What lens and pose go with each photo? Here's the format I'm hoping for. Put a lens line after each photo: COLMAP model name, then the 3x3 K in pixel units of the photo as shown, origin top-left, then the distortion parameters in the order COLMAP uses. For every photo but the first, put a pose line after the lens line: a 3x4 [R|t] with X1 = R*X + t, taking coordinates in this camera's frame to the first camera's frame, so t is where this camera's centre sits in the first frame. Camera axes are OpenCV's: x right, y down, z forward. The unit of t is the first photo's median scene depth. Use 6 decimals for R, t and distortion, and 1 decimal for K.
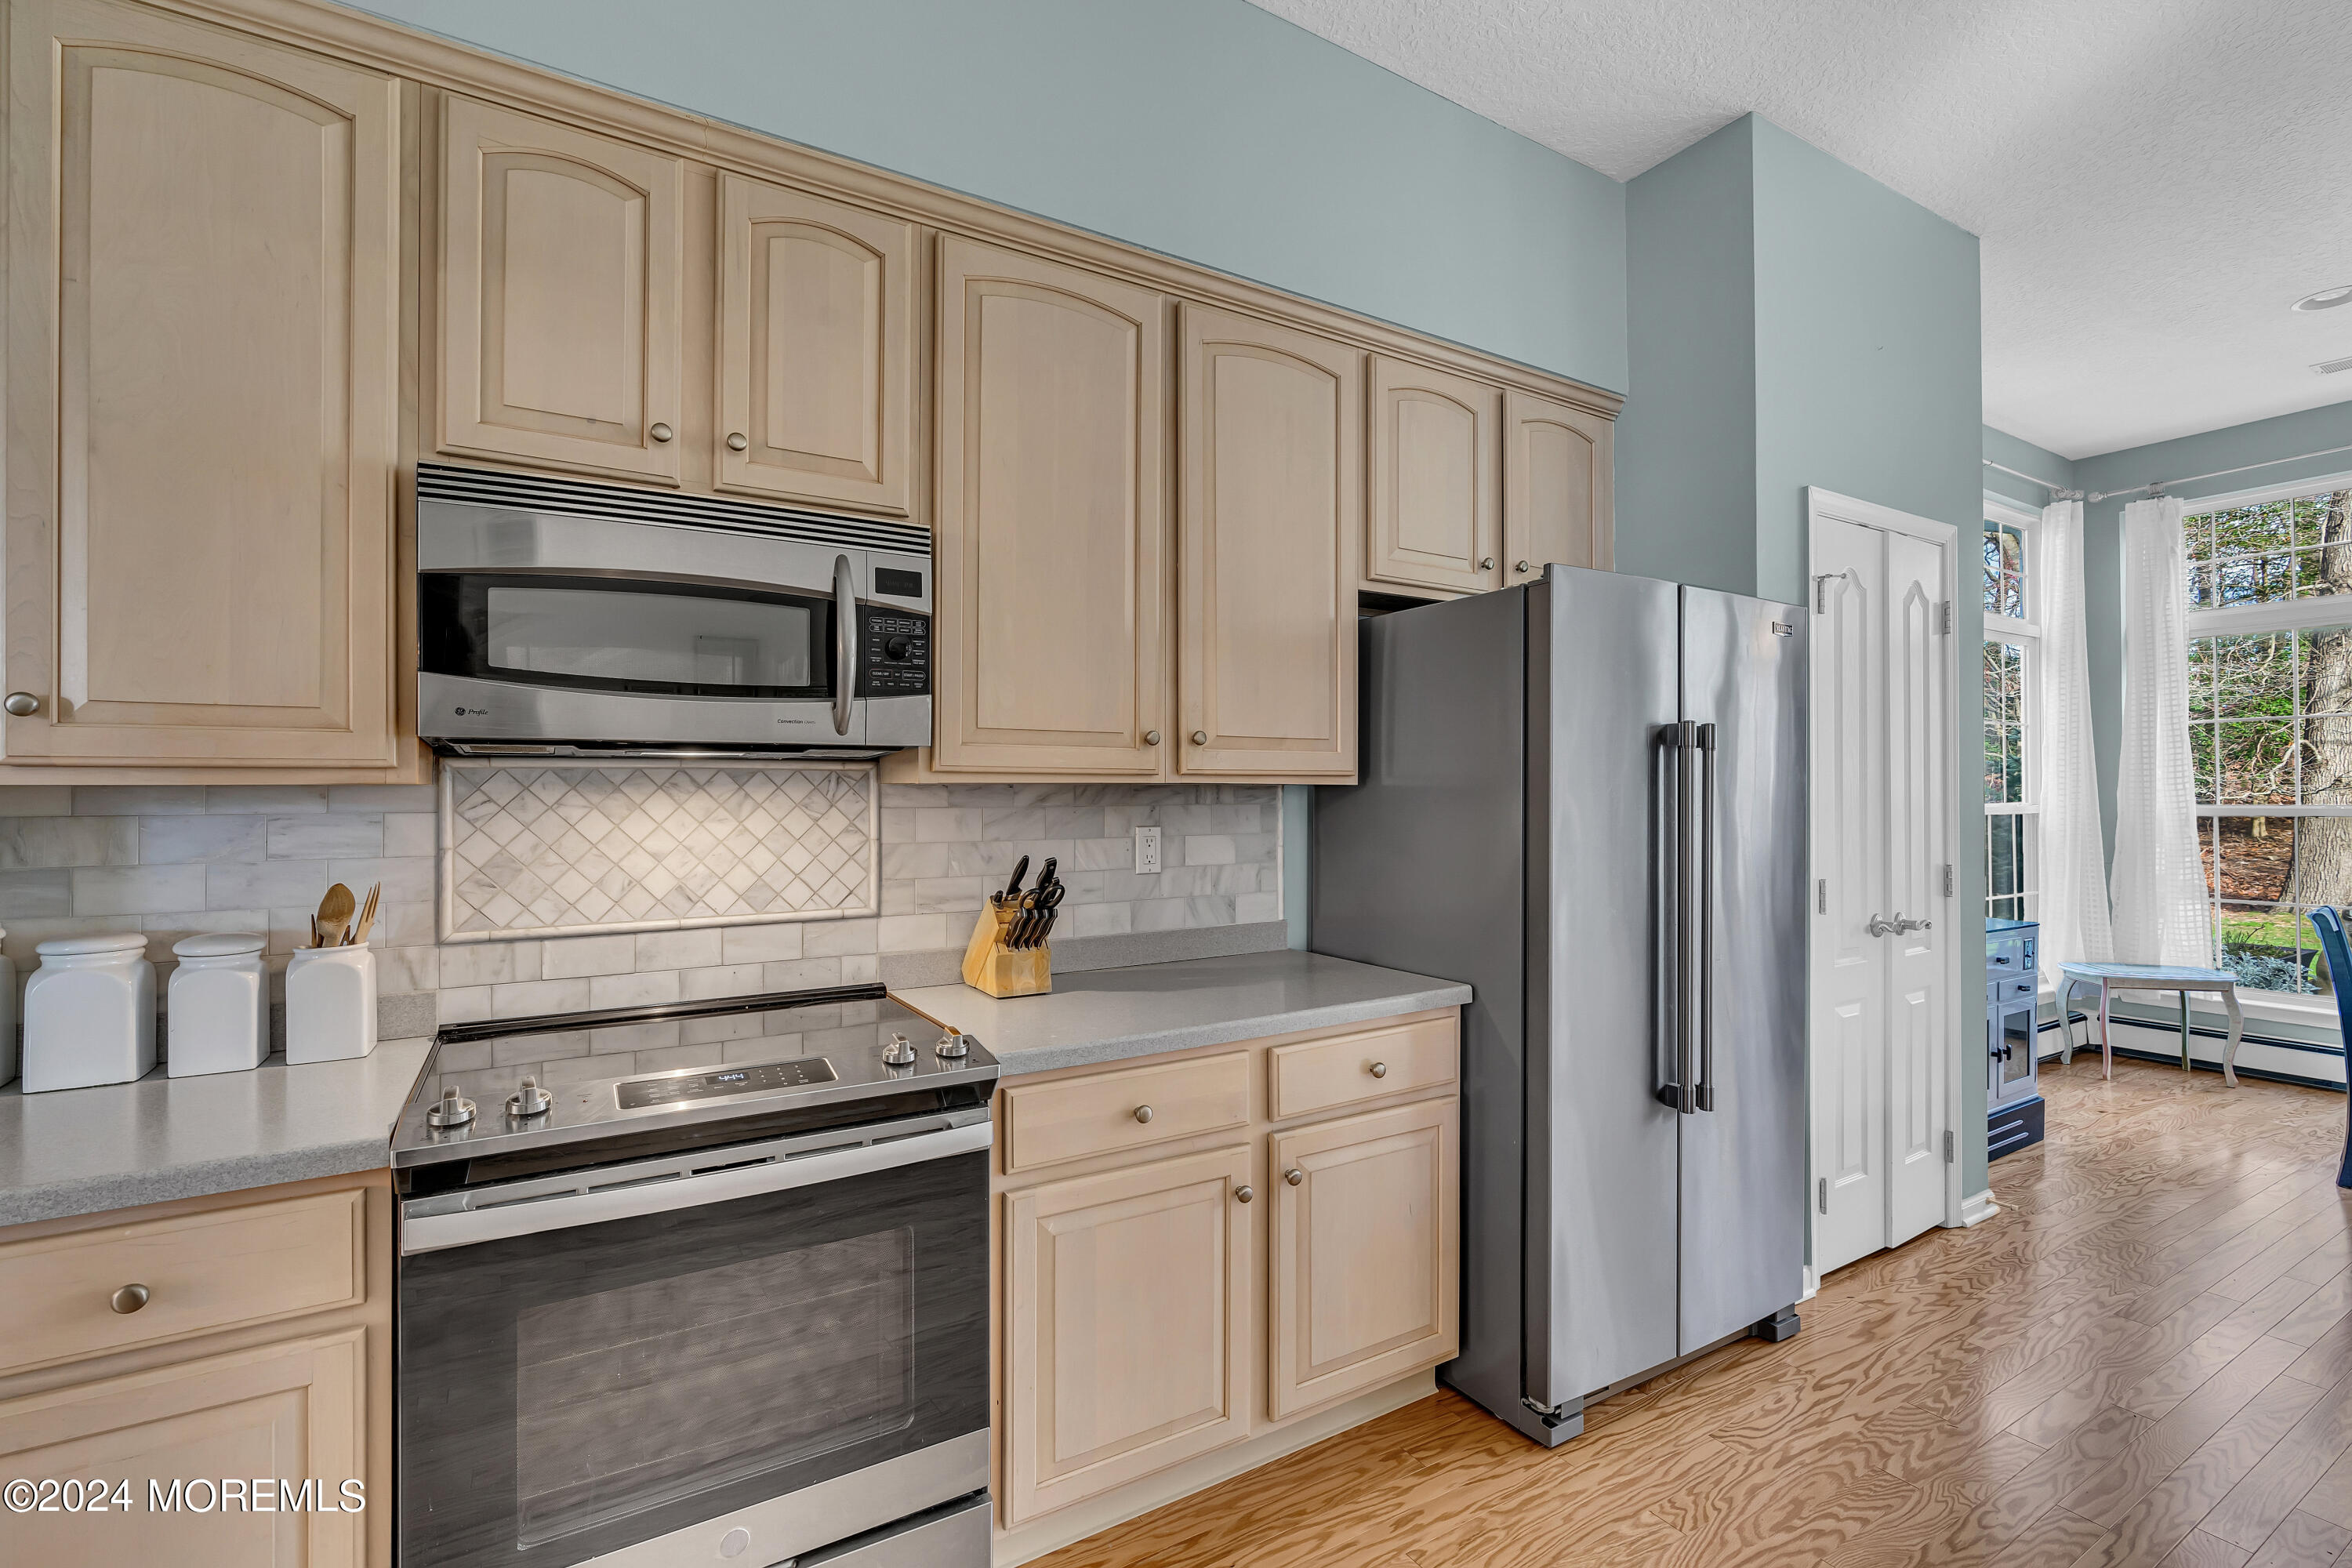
lens RADIAL K [[1056.4, 0, 1174.6], [0, 1056.4, 785.4], [0, 0, 1]] dist [-0.009503, 0.003948]
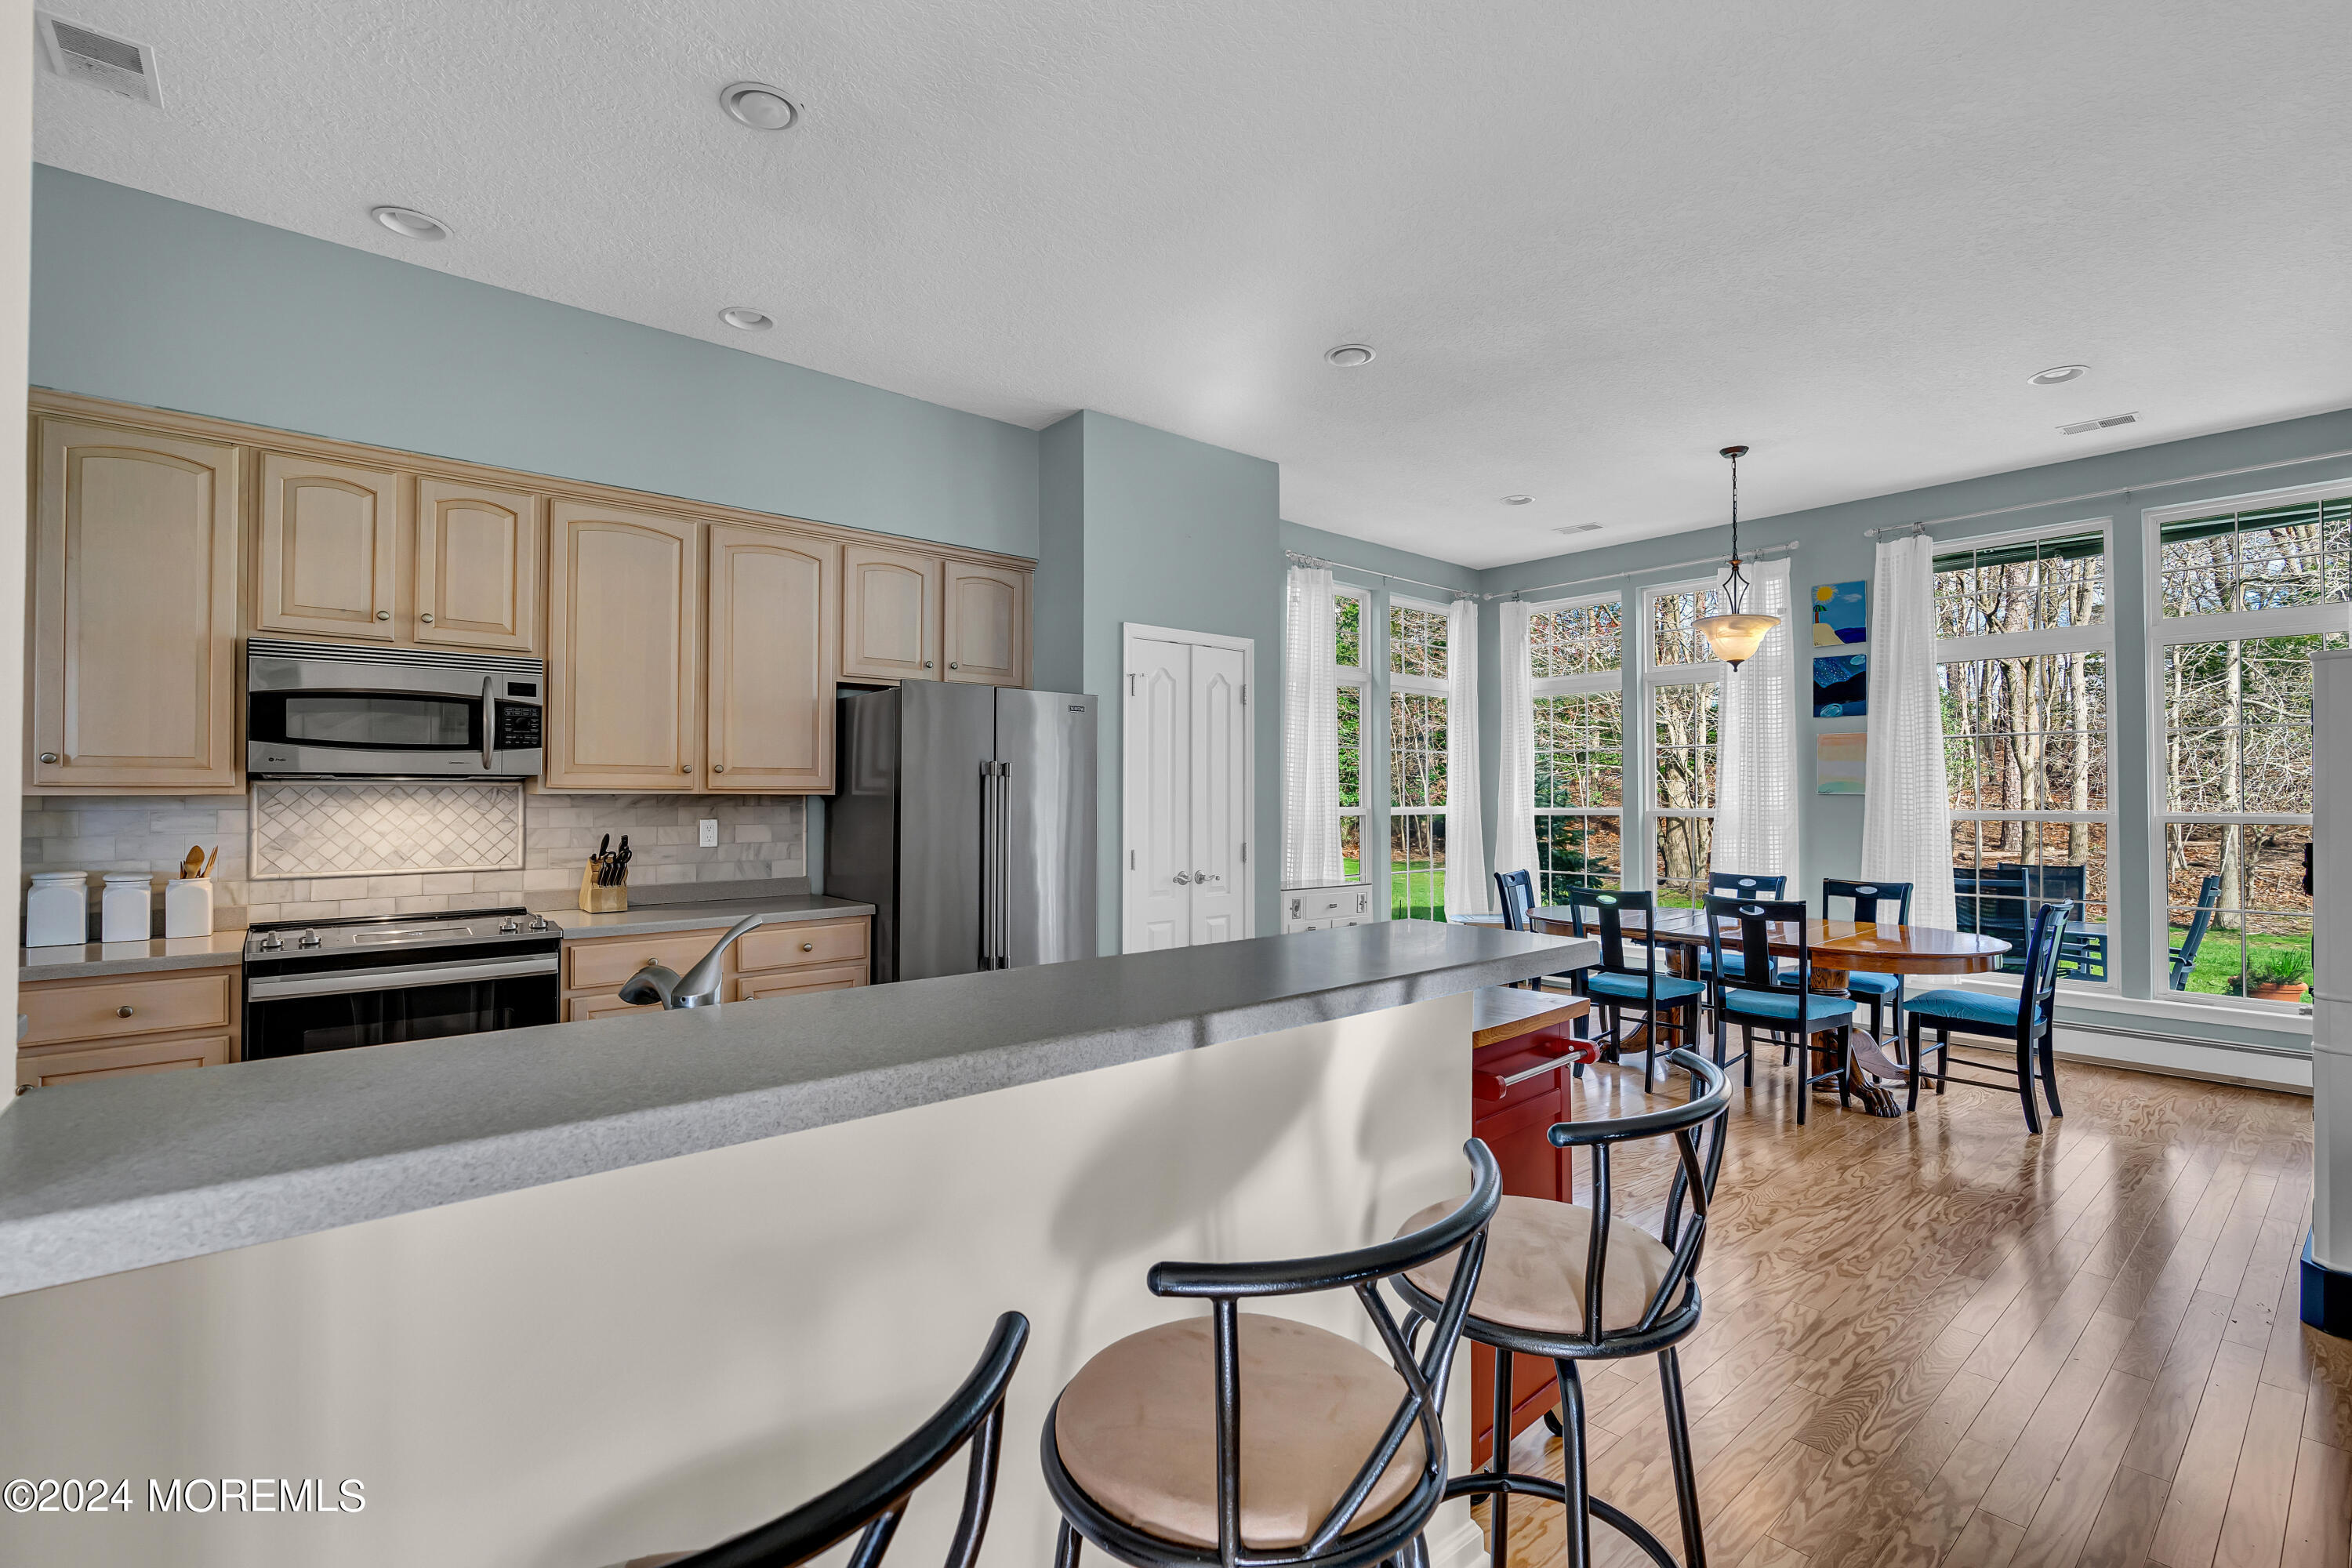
lens RADIAL K [[1056.4, 0, 1175.1], [0, 1056.4, 784.7], [0, 0, 1]] dist [-0.009503, 0.003948]
pose [[0.985947, 0.003539, 0.167022, 0.549811], [-0.002681, 0.999982, -0.005360, -0.011434], [-0.167038, 0.004837, 0.985939, -1.008328]]
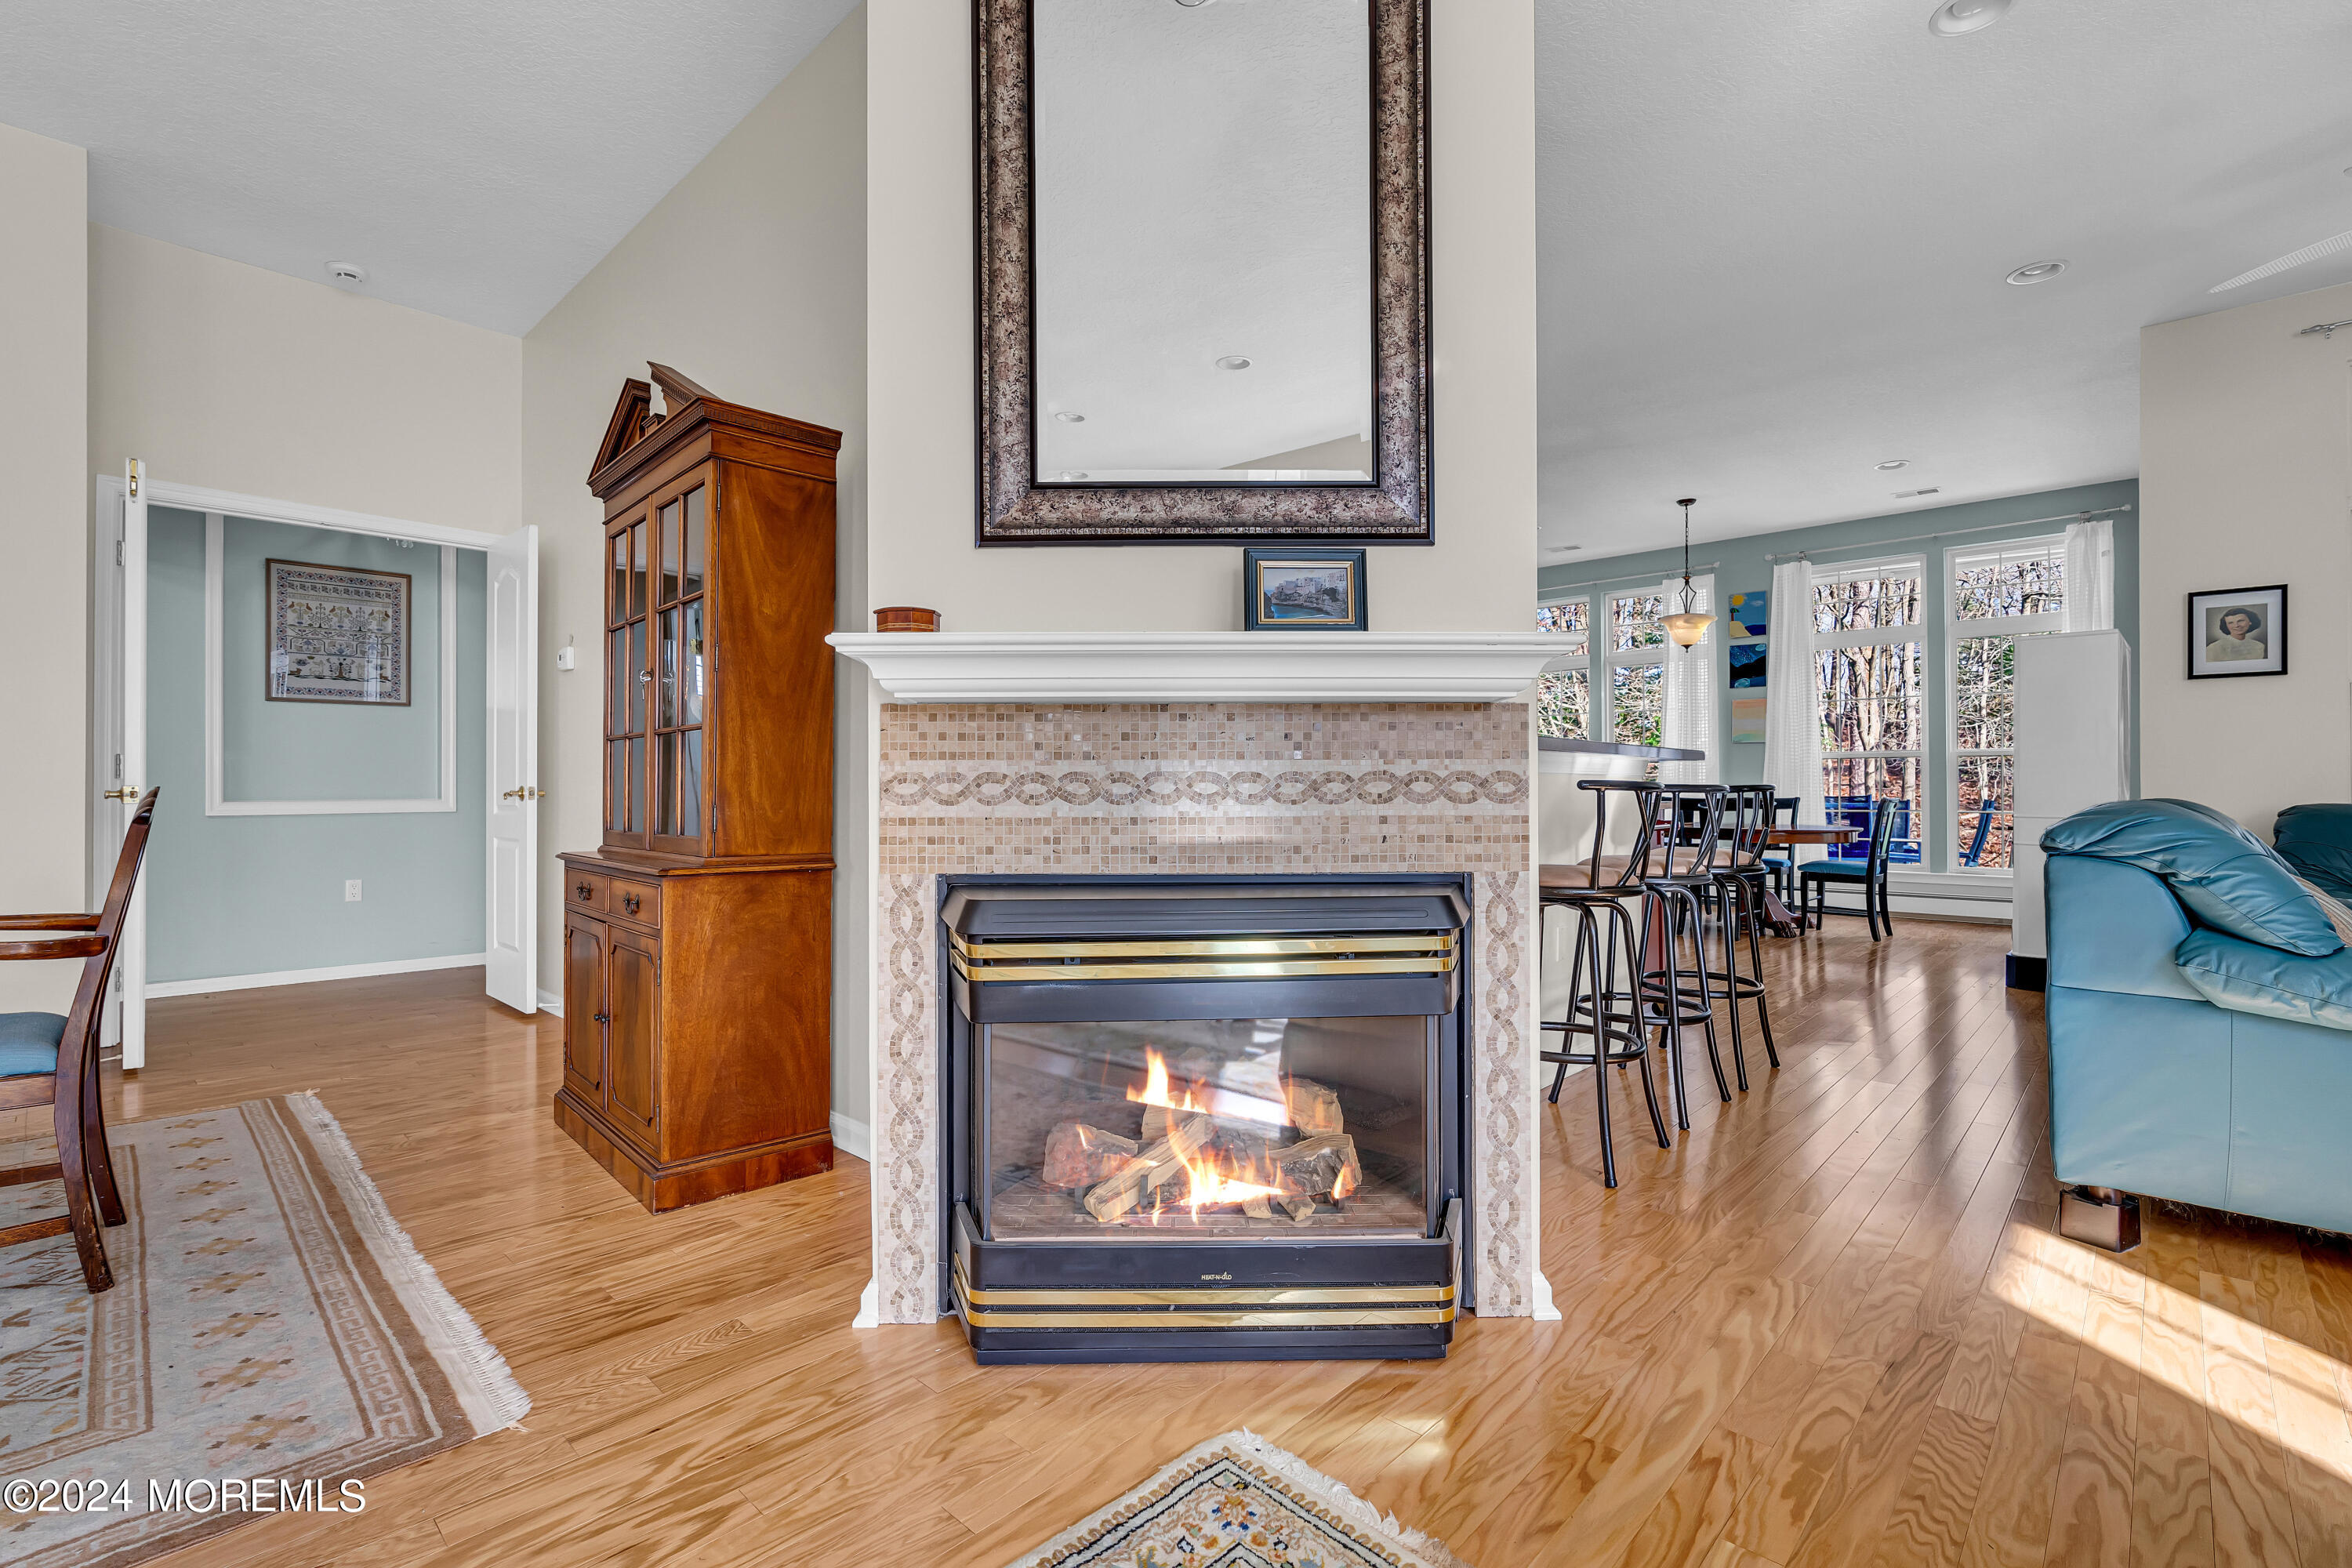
lens RADIAL K [[1056.4, 0, 1174.8], [0, 1056.4, 782.5], [0, 0, 1]] dist [-0.009503, 0.003948]
pose [[0.964565, 0.003430, 0.263824, -0.445102], [-0.003204, 0.999994, -0.001287, 0.173133], [-0.263827, 0.000396, 0.964570, -1.865482]]
